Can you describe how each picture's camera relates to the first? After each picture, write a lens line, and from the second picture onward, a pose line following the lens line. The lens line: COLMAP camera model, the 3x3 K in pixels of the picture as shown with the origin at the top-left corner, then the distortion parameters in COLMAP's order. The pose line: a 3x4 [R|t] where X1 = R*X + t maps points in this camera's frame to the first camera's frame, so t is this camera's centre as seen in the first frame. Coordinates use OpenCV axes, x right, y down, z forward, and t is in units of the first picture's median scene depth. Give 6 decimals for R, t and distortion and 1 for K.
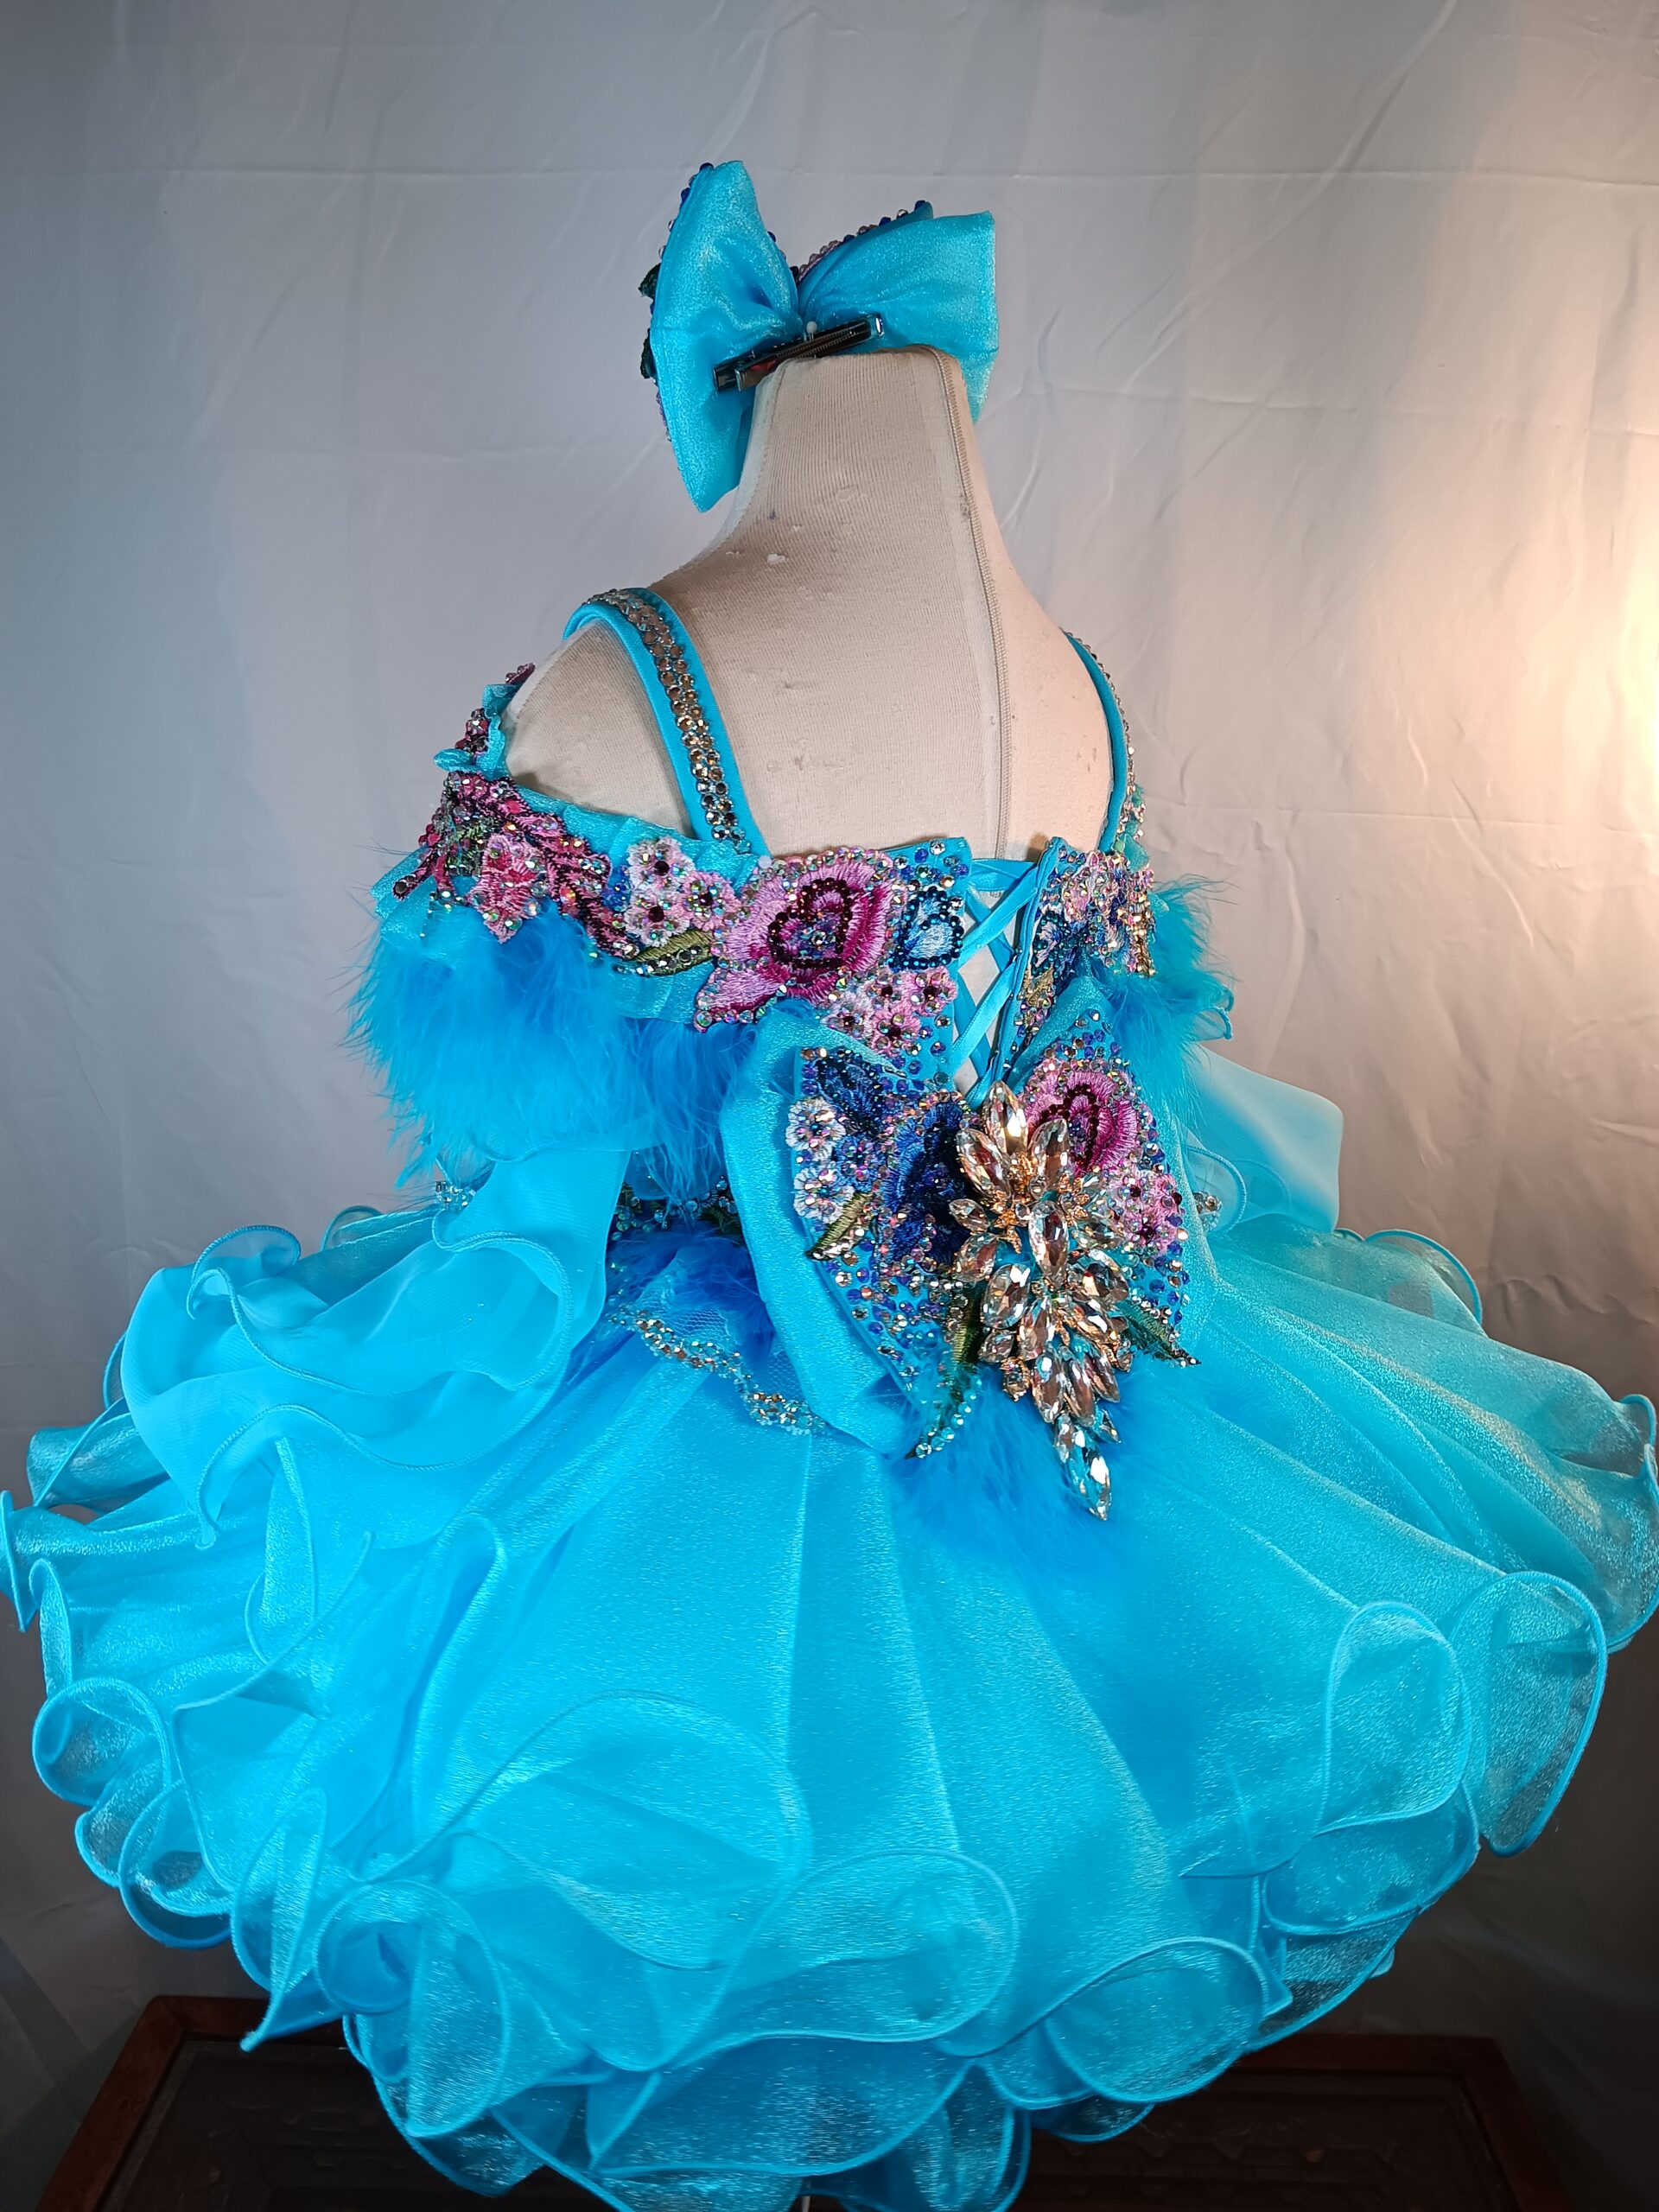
lens RADIAL K [[1751.8, 0, 833.3], [0, 1751.8, 1108.5], [0, 0, 1]] dist [0.004056, -0.005315]
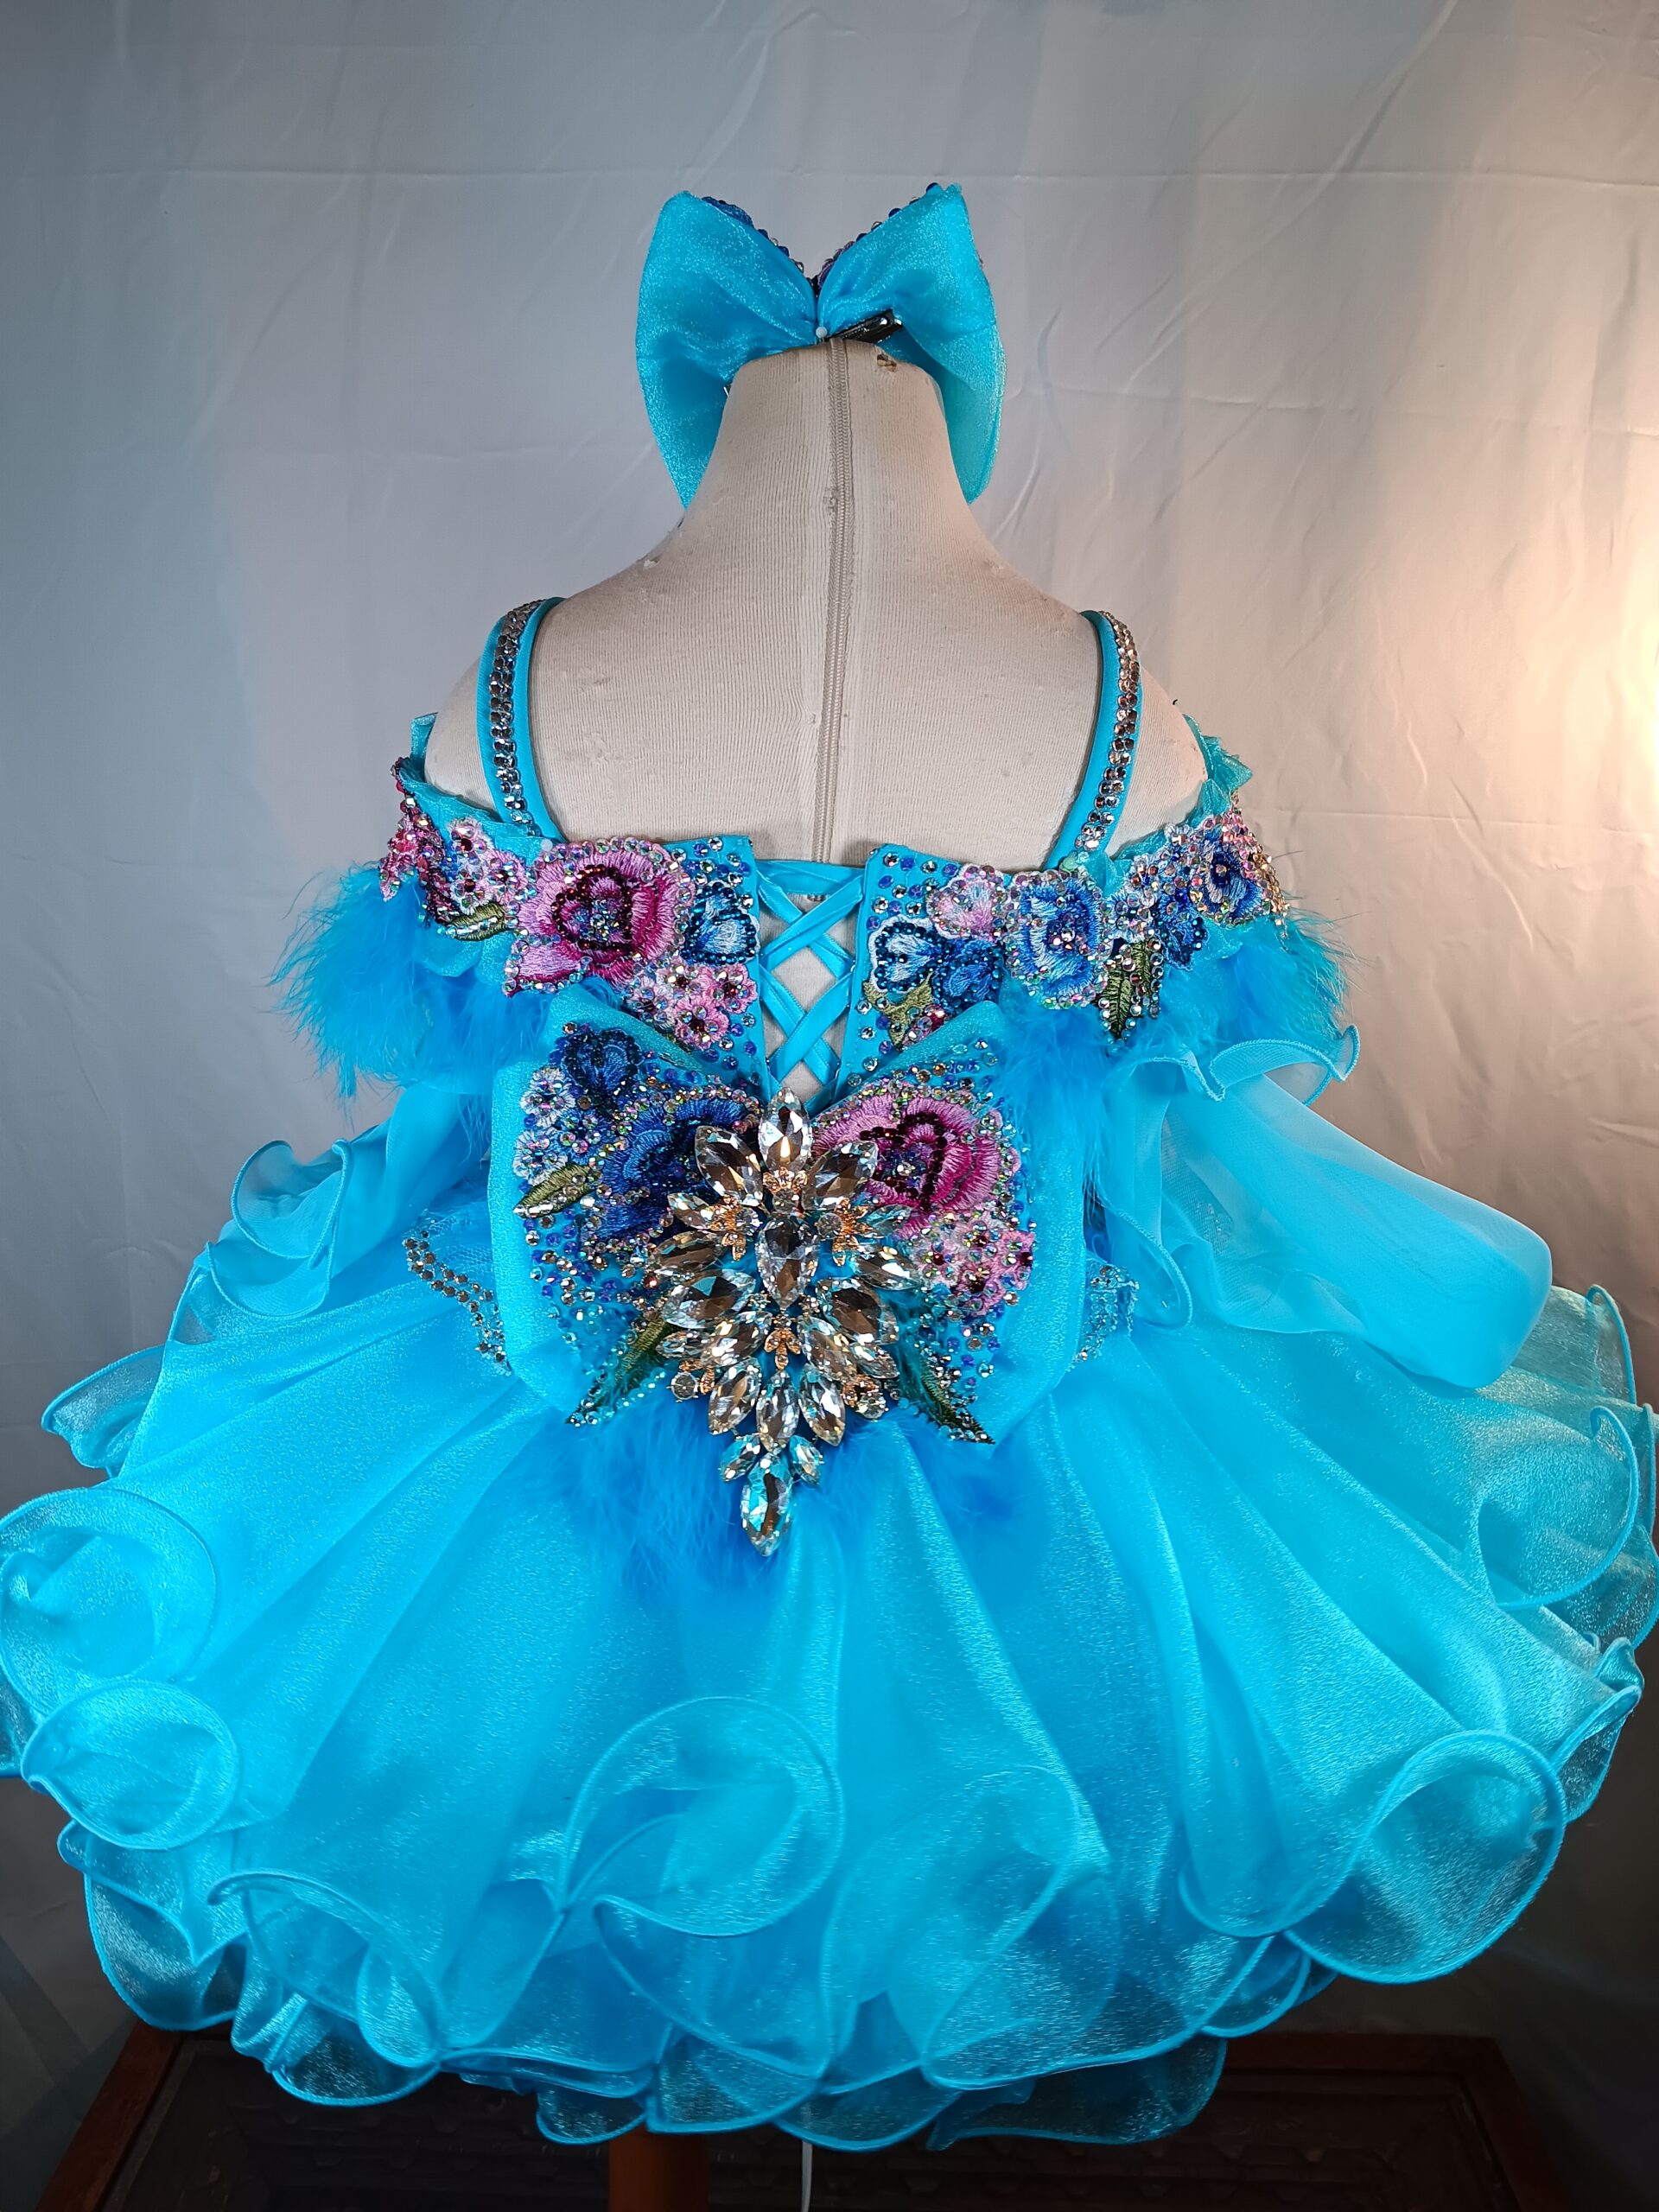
lens RADIAL K [[1751.8, 0, 833.8], [0, 1751.8, 1104.7], [0, 0, 1]] dist [0.004056, -0.005315]
pose [[0.745548, 0.150368, -0.649267, 0.787358], [-0.159023, 0.986212, 0.045799, -0.058170], [0.647202, 0.069102, 0.759180, 0.292194]]
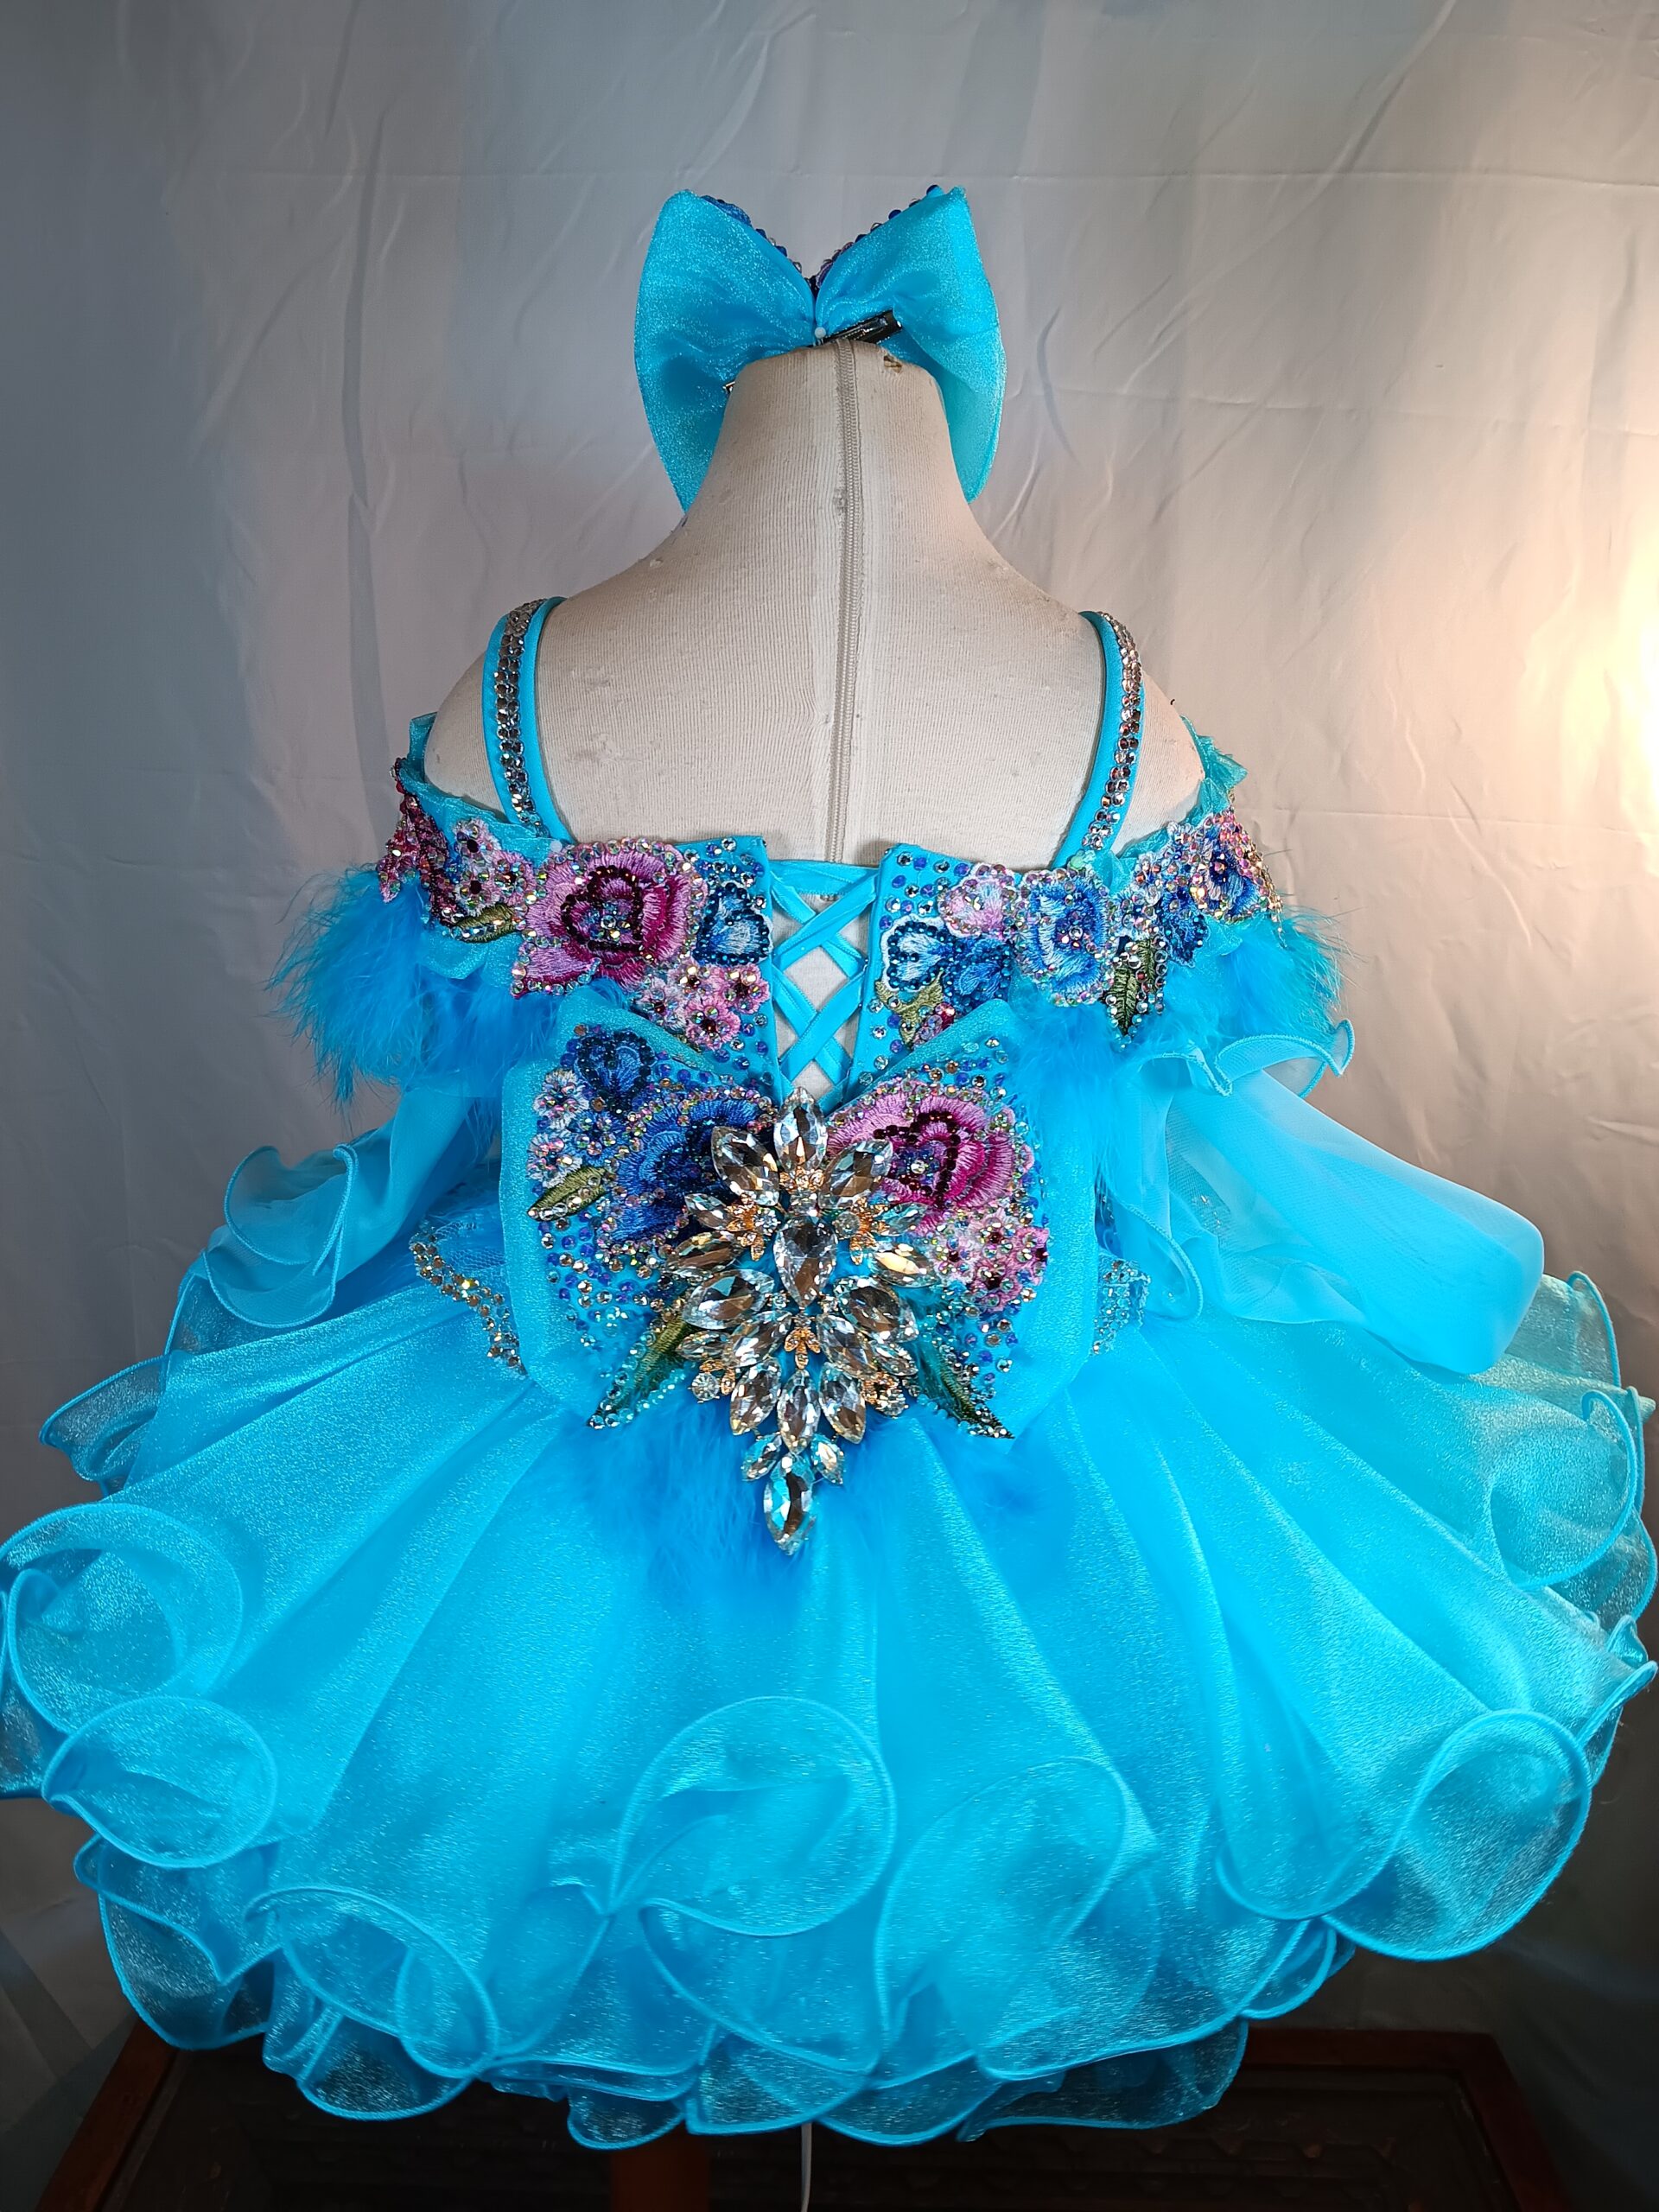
lens RADIAL K [[1751.8, 0, 838.1], [0, 1751.8, 1102.4], [0, 0, 1]] dist [0.004056, -0.005315]
pose [[0.776524, 0.142993, -0.613648, 0.748002], [-0.150480, 0.987813, 0.039761, -0.051979], [0.611855, 0.061466, 0.788578, 0.255807]]
